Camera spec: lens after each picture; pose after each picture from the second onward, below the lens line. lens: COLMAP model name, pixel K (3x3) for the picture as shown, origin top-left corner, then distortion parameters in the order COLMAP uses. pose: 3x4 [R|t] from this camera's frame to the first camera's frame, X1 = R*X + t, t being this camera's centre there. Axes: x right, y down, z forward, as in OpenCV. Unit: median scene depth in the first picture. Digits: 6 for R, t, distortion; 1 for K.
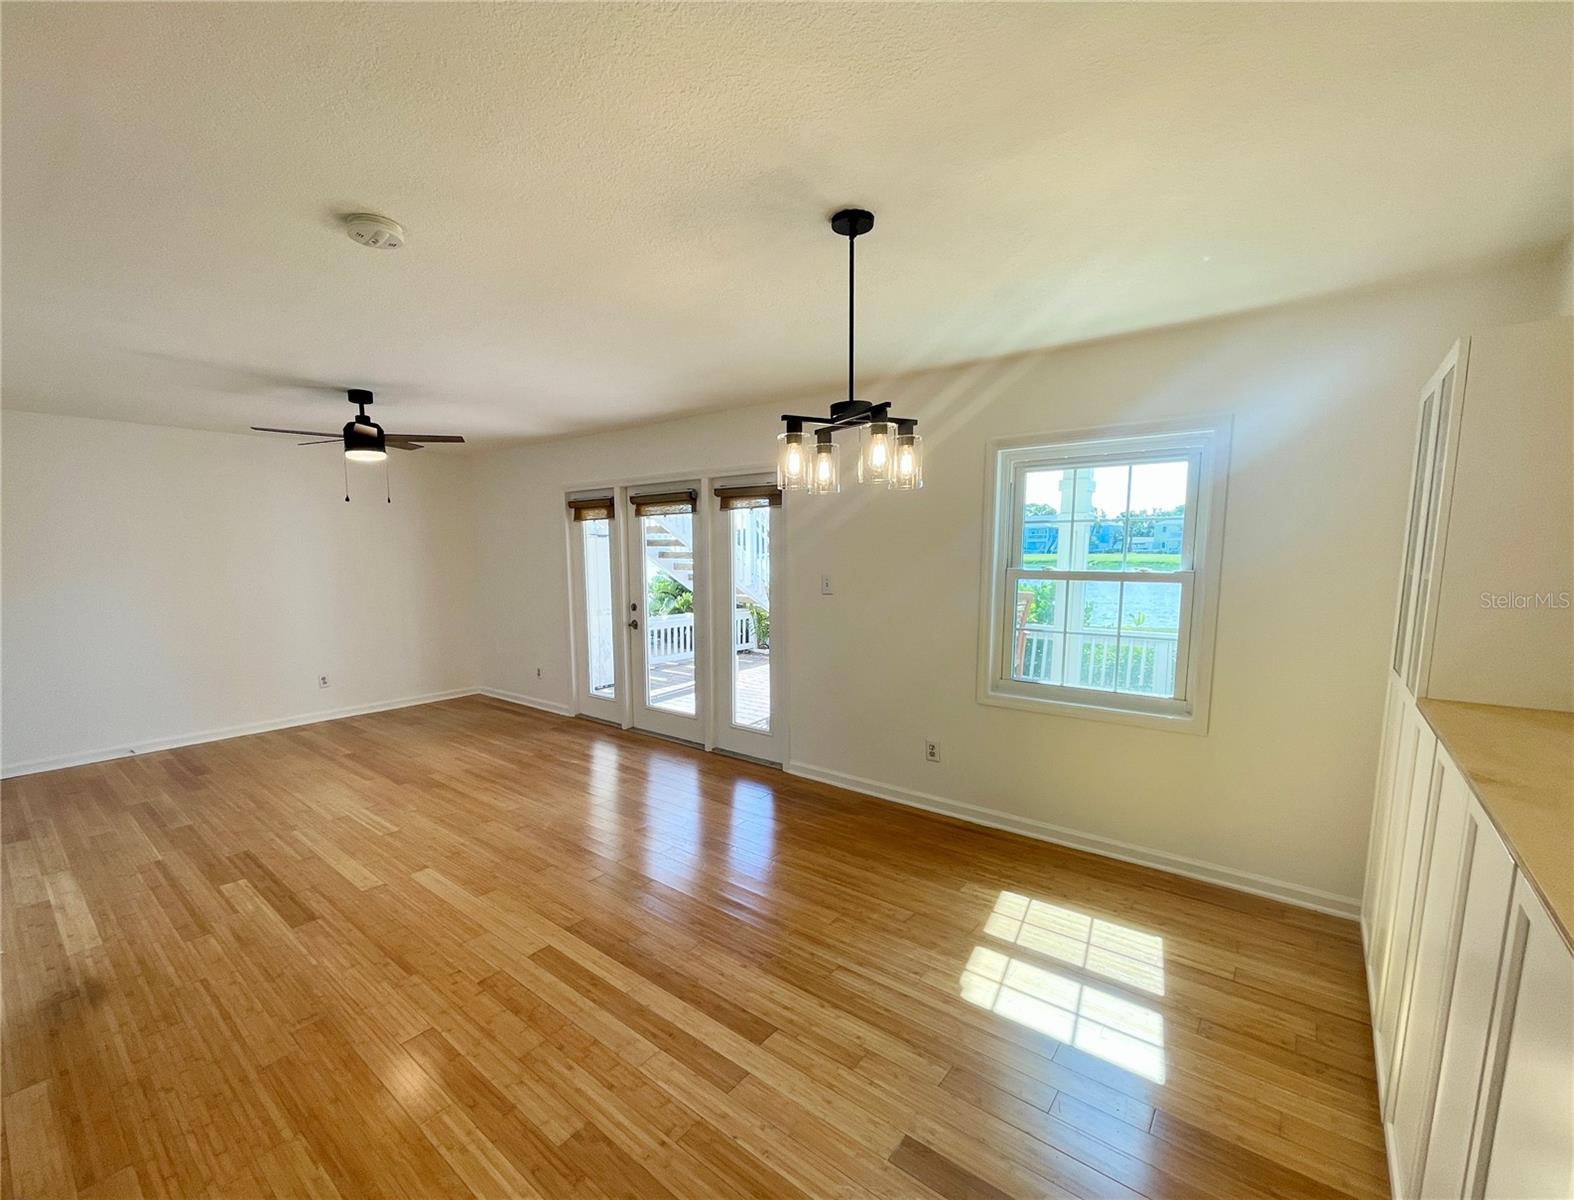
lens RADIAL K [[672.6, 0, 733.8], [0, 672.6, 634.1], [0, 0, 1]] dist [-0.003337, 0.000135]
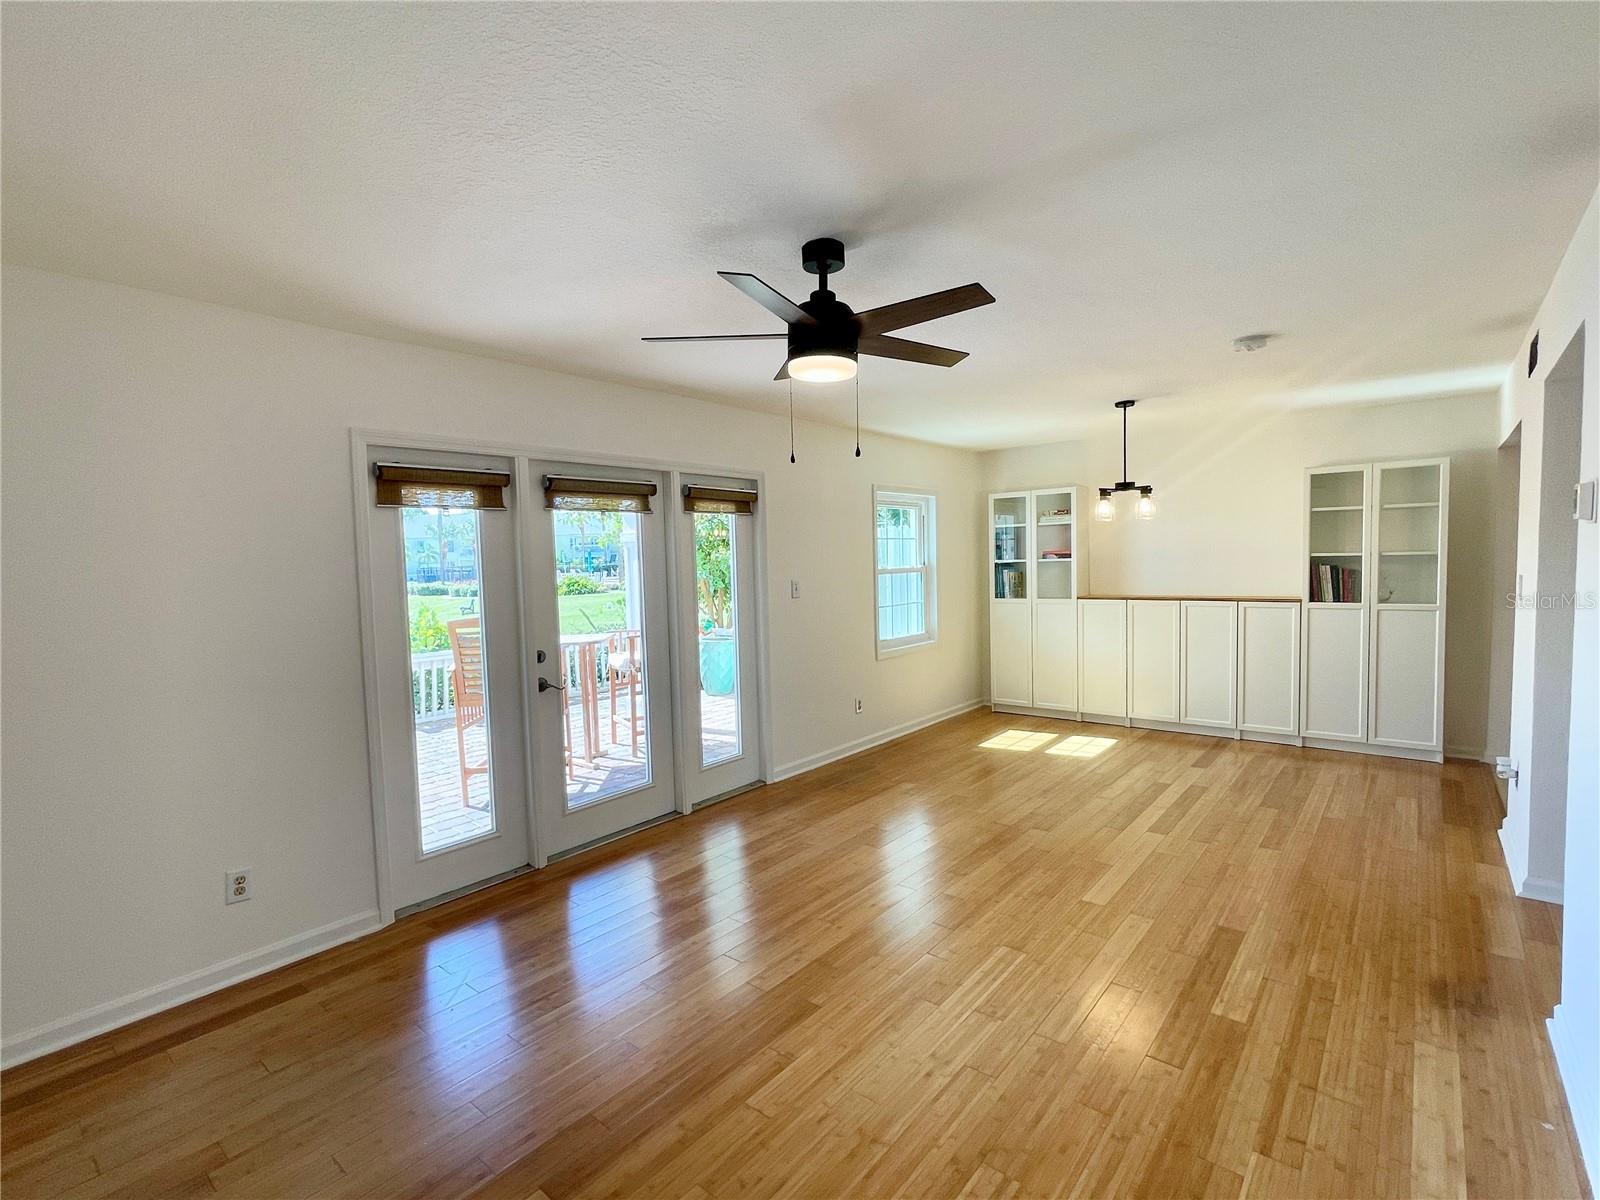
lens RADIAL K [[756.5, 0, 798.9], [0, 756.5, 604.3], [0, 0, 1]] dist [-0.004130, 0.000872]
pose [[-0.015468, -0.055431, 0.998343, -1.769631], [0.152253, 0.986688, 0.057143, -0.191873], [-0.988221, 0.152884, -0.006822, 1.630060]]
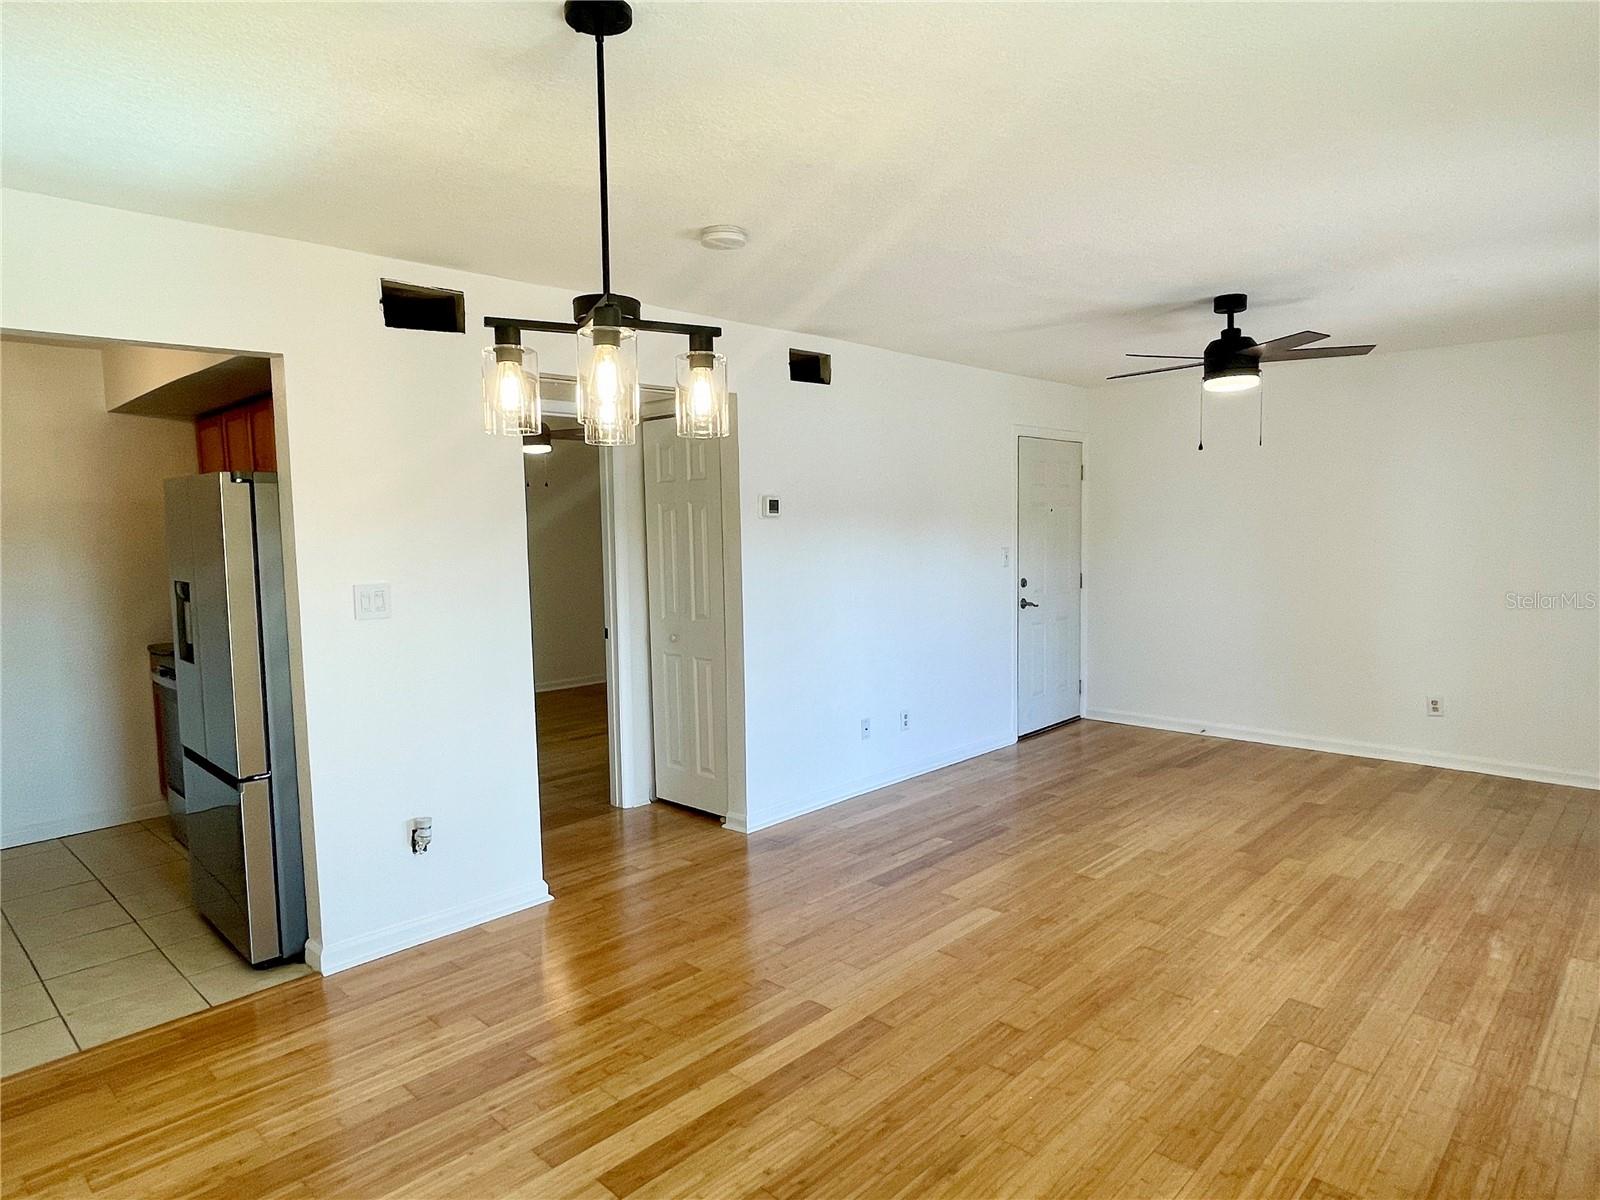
lens RADIAL K [[959.2, 0, 794.4], [0, 959.2, 606.5], [0, 0, 1]] dist [-0.008152, 0.000401]
pose [[-0.060742, 0.096227, -0.993504, 0.819361], [-0.107087, 0.988969, 0.102335, -0.129336], [0.992392, 0.112607, -0.049768, 0.950207]]
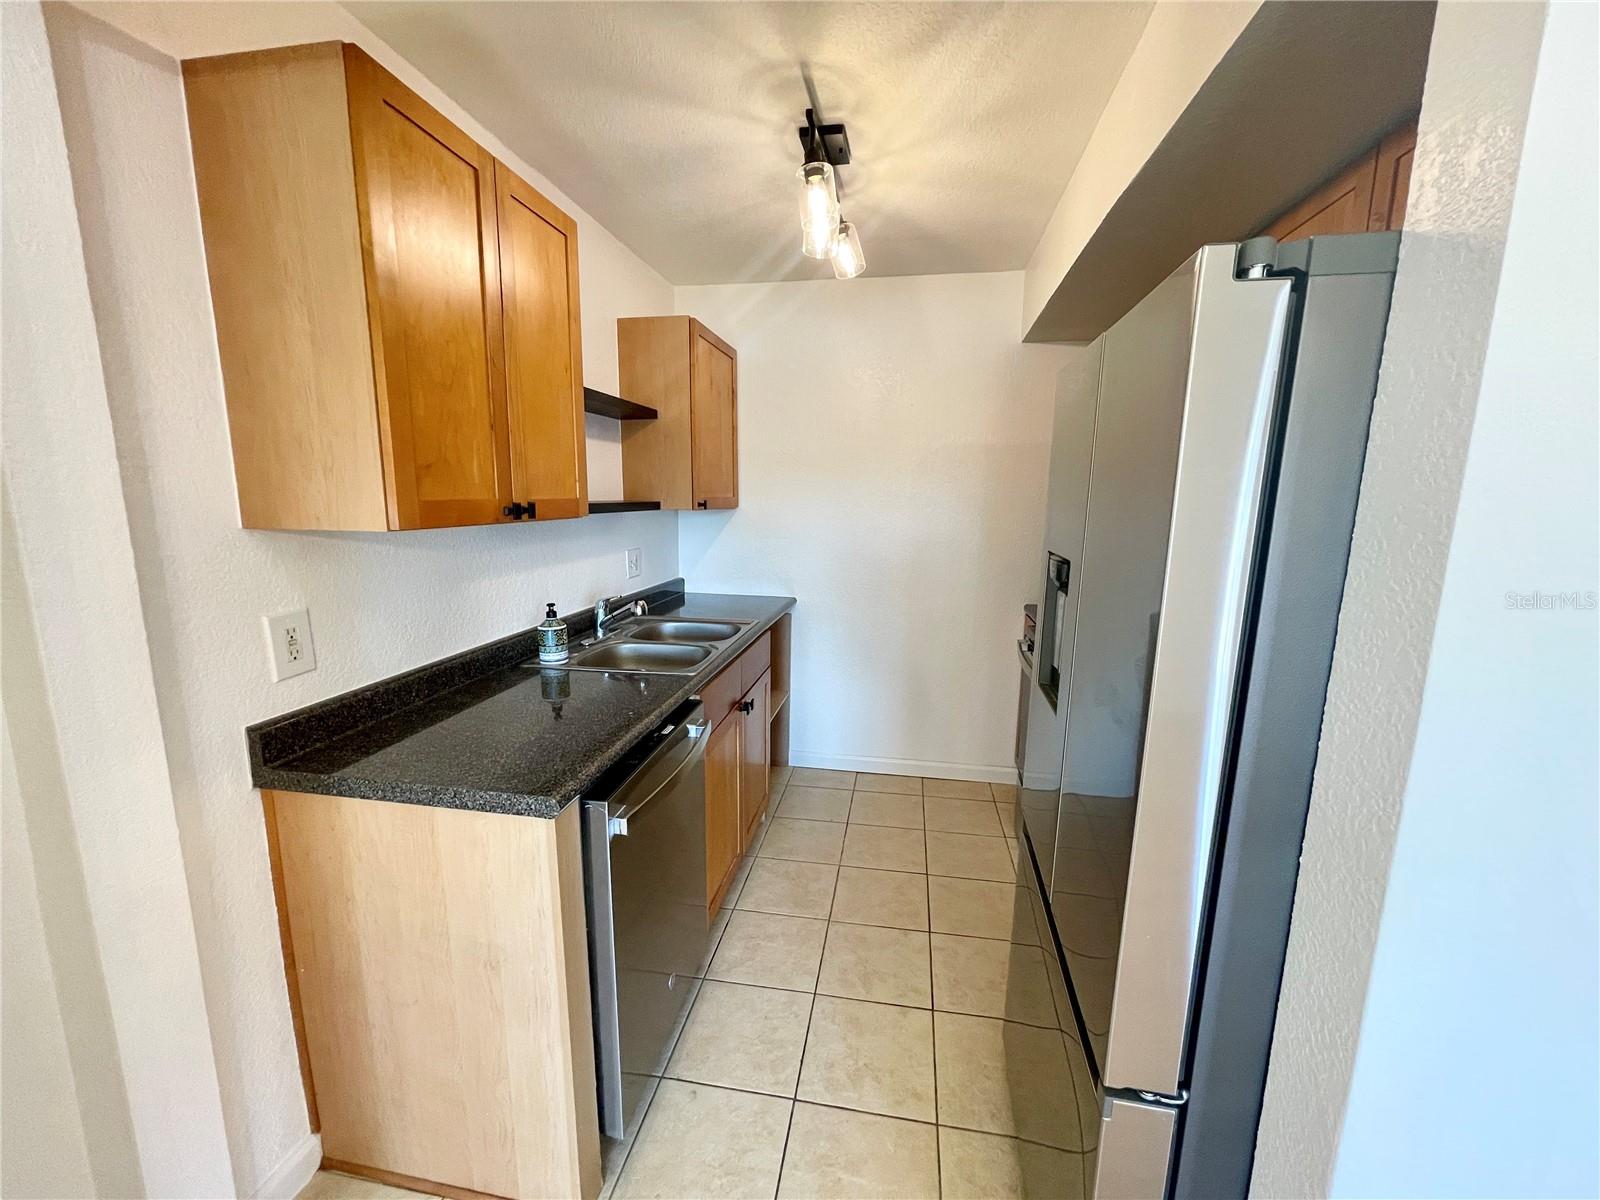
lens RADIAL K [[646.0, 0, 798.0], [0, 646.0, 603.0], [0, 0, 1]] dist [-0.000399, 0.000307]
pose [[-0.862709, 0.084700, -0.498556, -0.058763], [-0.068196, 0.957382, 0.280657, -0.021570], [0.501081, 0.276125, -0.820167, 0.329795]]
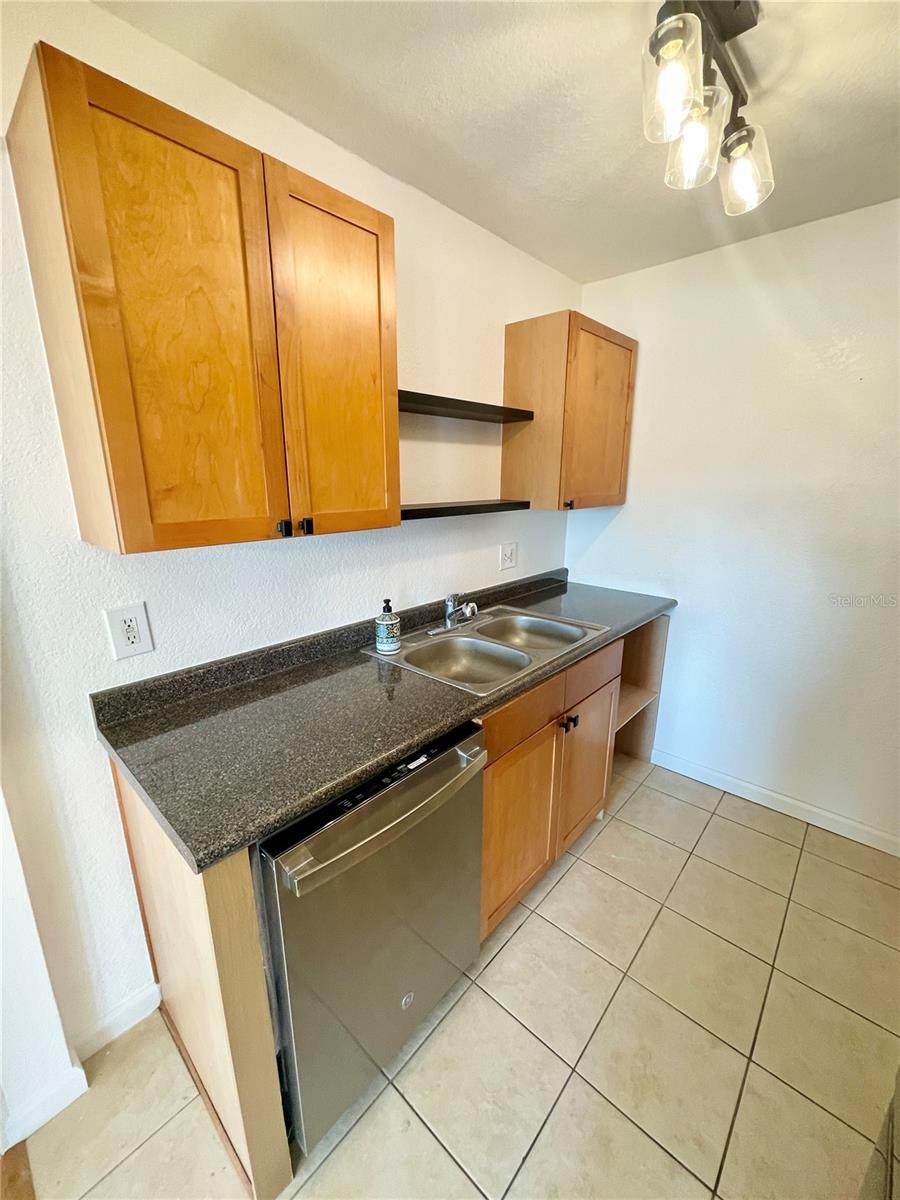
lens RADIAL K [[482.7, 0, 448.2], [0, 482.7, 598.8], [0, 0, 1]] dist [-0.001480, -0.000015]
pose [[-0.999371, -0.000658, 0.035455, -0.291236], [0.012580, 0.928216, 0.371829, -0.022929], [-0.033155, 0.372041, -0.927624, 0.143779]]
